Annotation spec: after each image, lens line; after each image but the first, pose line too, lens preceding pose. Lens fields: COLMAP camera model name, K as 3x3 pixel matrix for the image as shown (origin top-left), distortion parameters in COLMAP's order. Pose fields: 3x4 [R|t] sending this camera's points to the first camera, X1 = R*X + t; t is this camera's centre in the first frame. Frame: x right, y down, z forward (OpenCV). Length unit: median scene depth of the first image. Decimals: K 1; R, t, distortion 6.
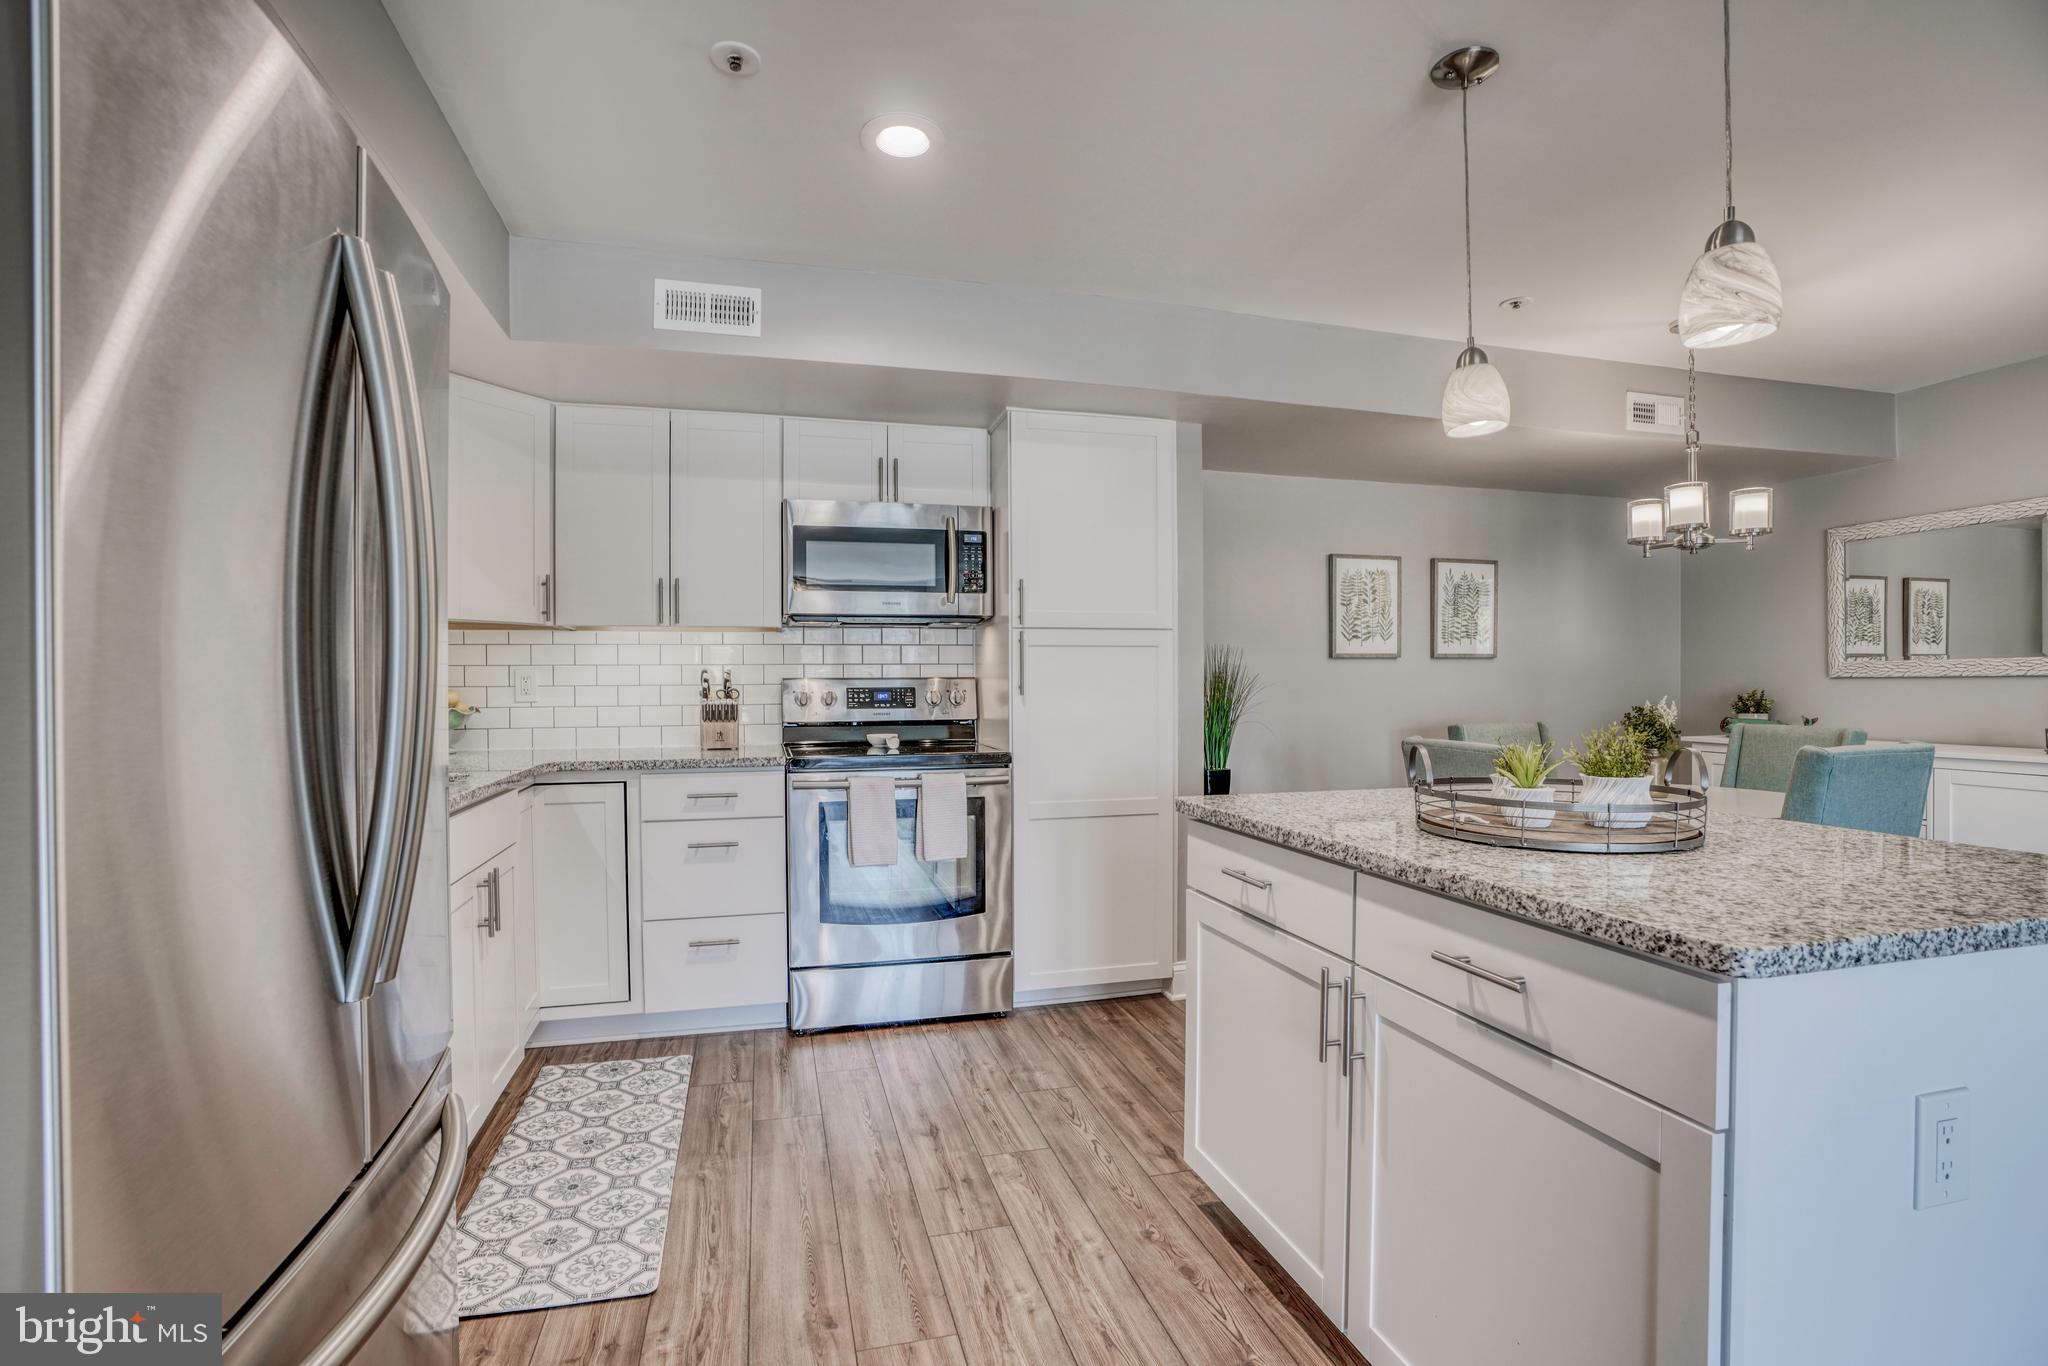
lens RADIAL K [[943.1, 0, 1008.1], [0, 943.1, 690.7], [0, 0, 1]] dist [-0.072679, 0.029882]
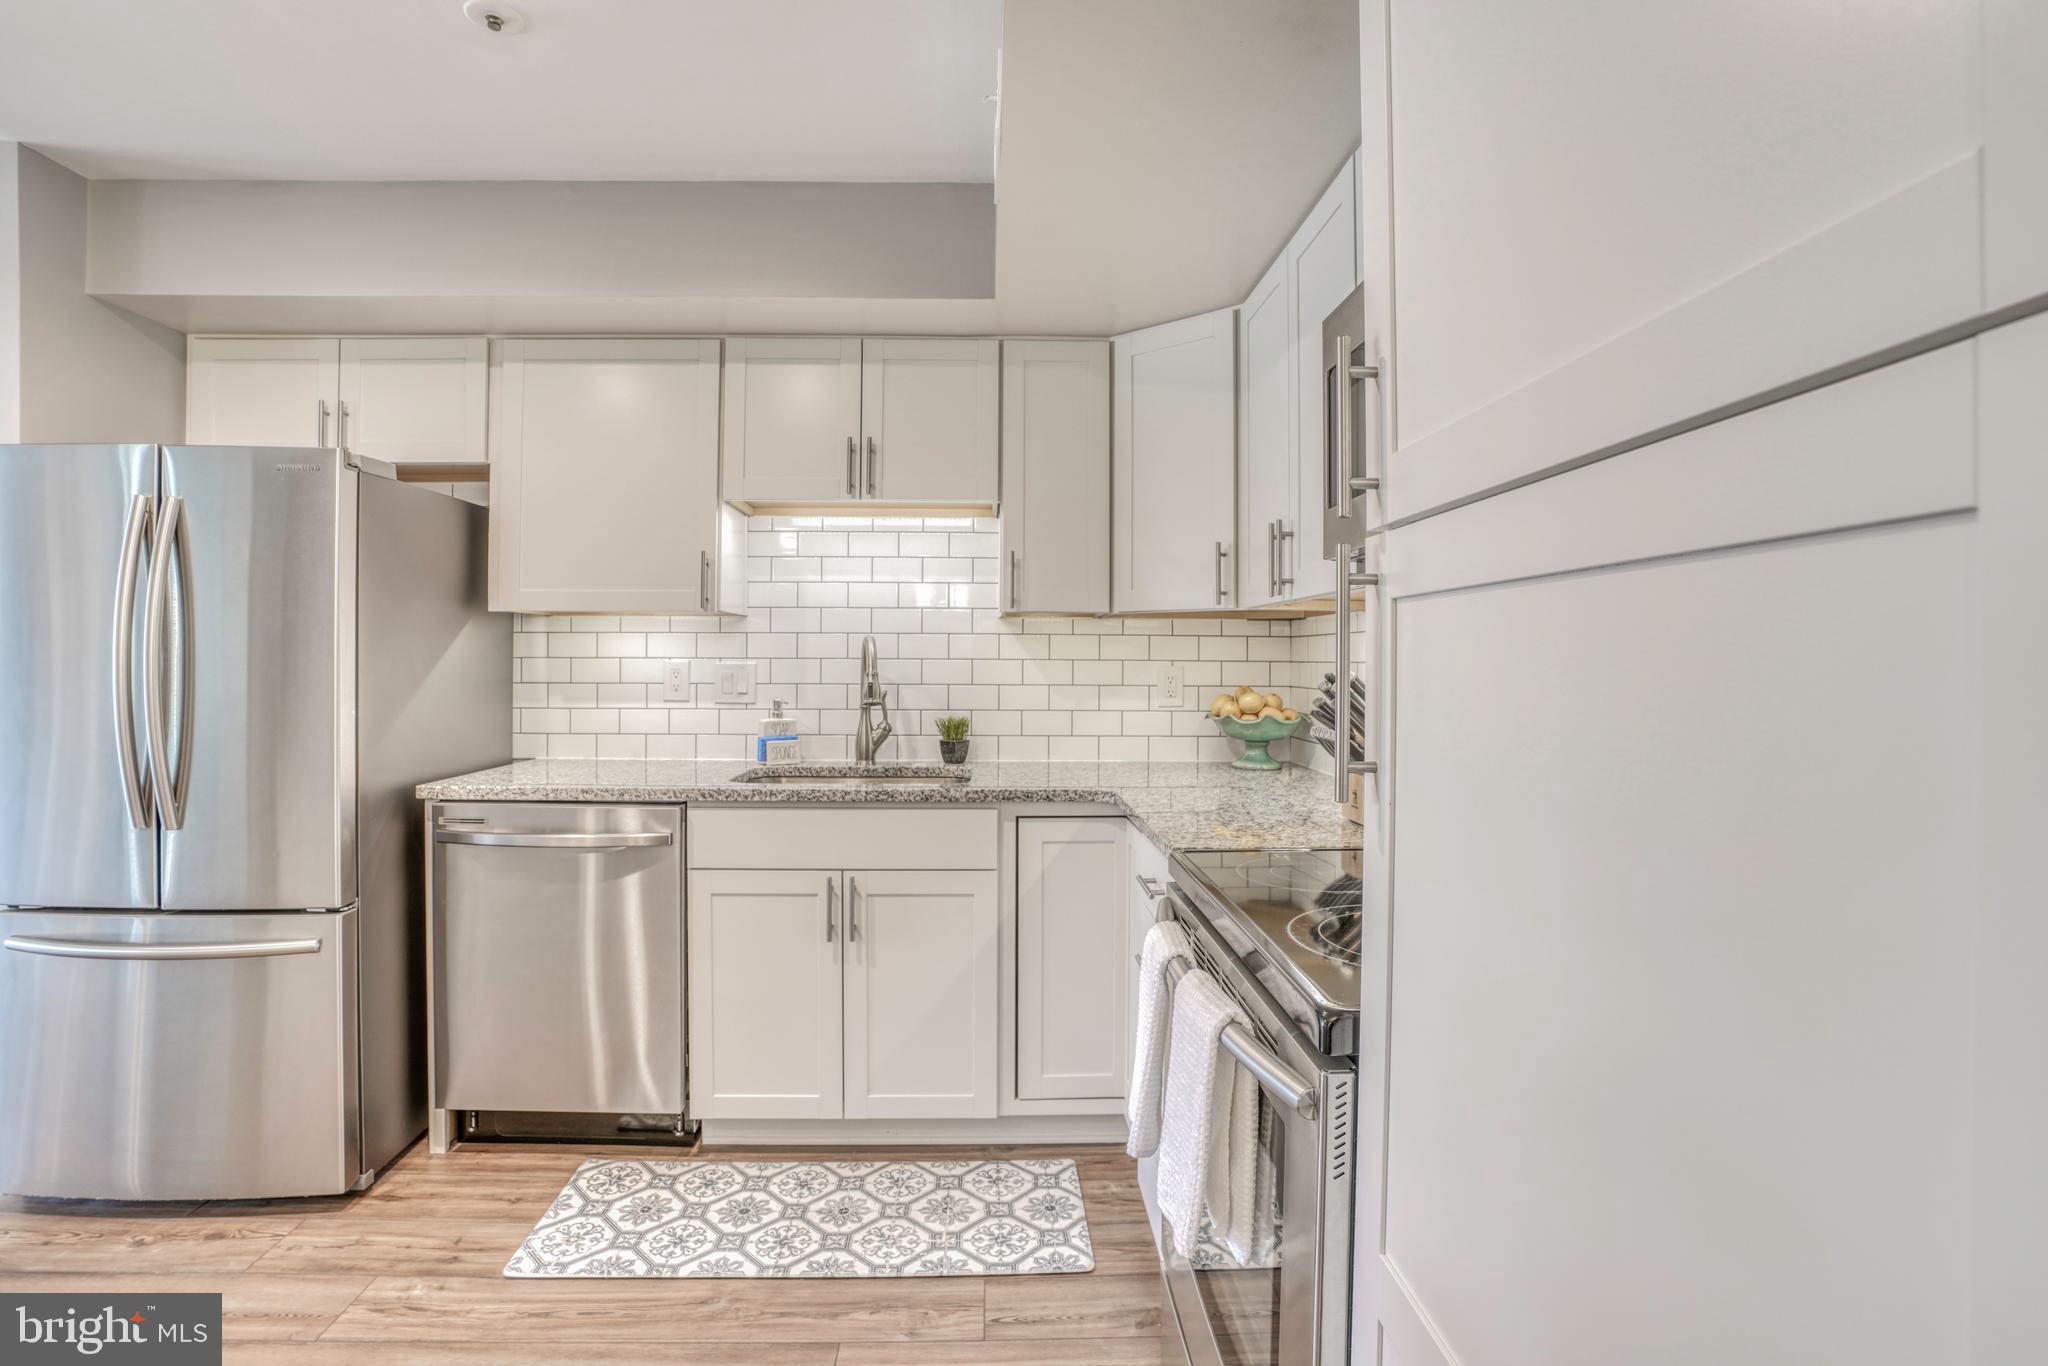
lens RADIAL K [[976.3, 0, 1016.5], [0, 976.3, 655.4], [0, 0, 1]] dist [-0.074698, 0.031671]
pose [[-0.225011, 0.002054, -0.974354, 0.273346], [-0.012496, 0.999909, 0.004994, -0.032914], [0.974276, 0.013300, -0.224965, 0.940500]]
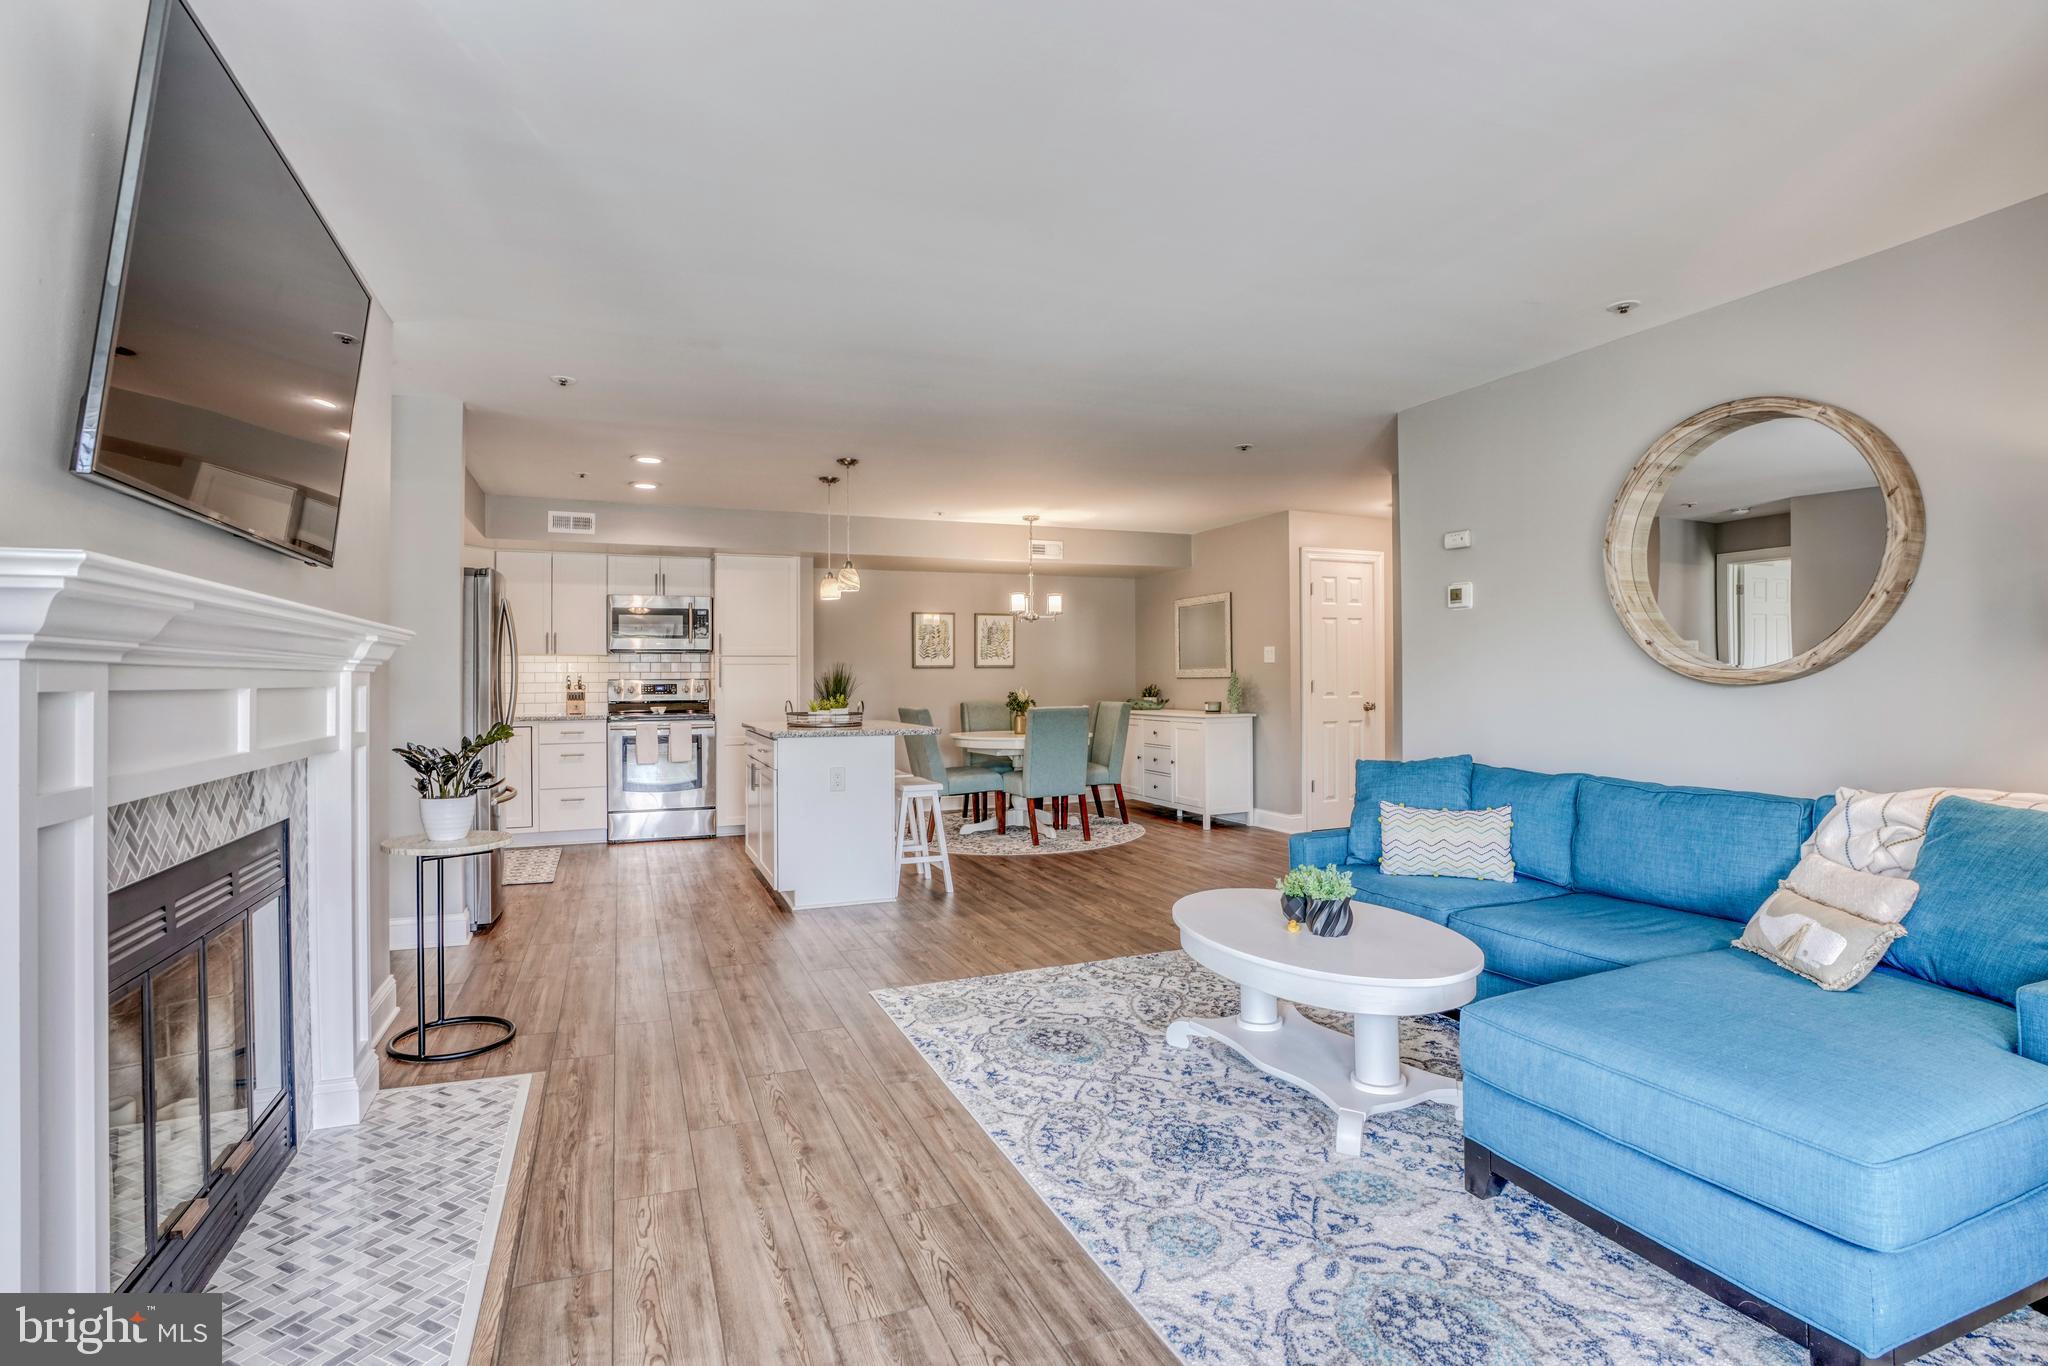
lens RADIAL K [[977.0, 0, 1004.5], [0, 977.0, 669.0], [0, 0, 1]] dist [-0.077501, 0.037357]
pose [[0.992537, 0.000282, 0.121946, 0.375673], [0.002119, 0.999806, -0.019560, 0.007278], [-0.121927, 0.019672, 0.992344, -1.239712]]
